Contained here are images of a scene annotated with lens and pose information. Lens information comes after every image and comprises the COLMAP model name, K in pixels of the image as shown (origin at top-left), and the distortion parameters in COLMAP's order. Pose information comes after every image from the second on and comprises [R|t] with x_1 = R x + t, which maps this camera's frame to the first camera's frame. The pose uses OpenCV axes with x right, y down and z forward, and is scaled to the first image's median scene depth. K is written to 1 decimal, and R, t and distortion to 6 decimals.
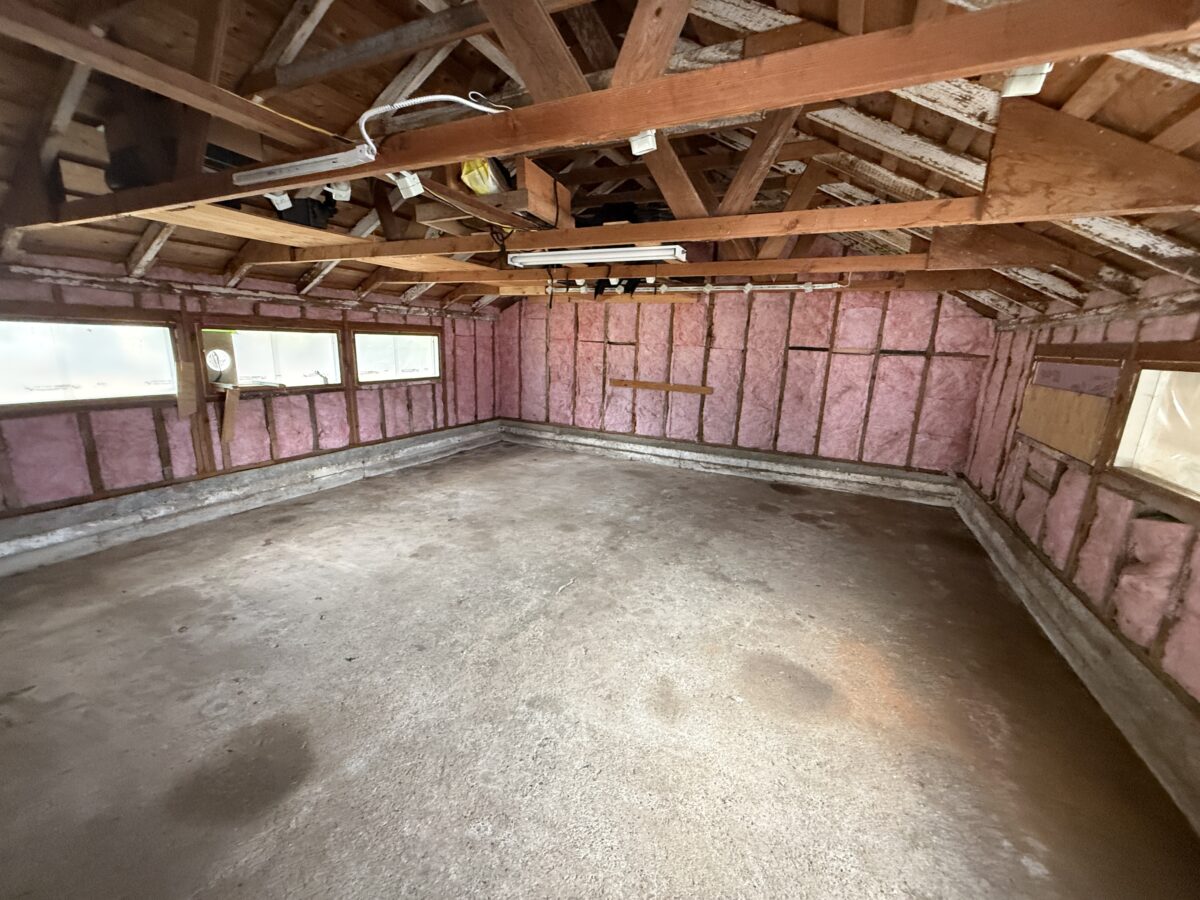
lens RADIAL K [[480.6, 0, 593.9], [0, 480.6, 450.5], [0, 0, 1]] dist [0.016512, -0.000053]
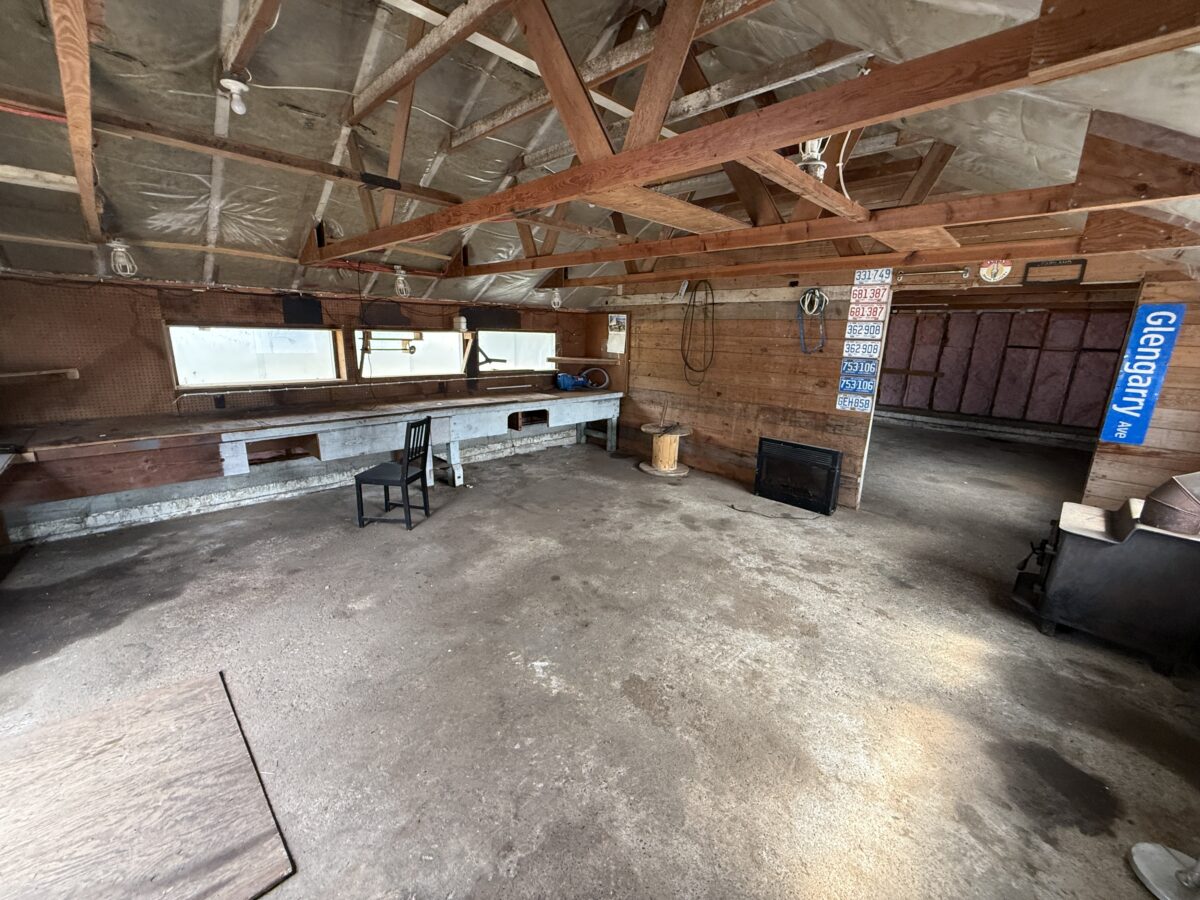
lens RADIAL K [[480.6, 0, 605.6], [0, 480.6, 448.2], [0, 0, 1]] dist [0.016512, -0.000053]
pose [[0.949560, 0.073341, -0.304888, -0.289911], [-0.073618, 0.997230, 0.010605, 0.173493], [0.304822, 0.012376, 0.952329, -0.794648]]
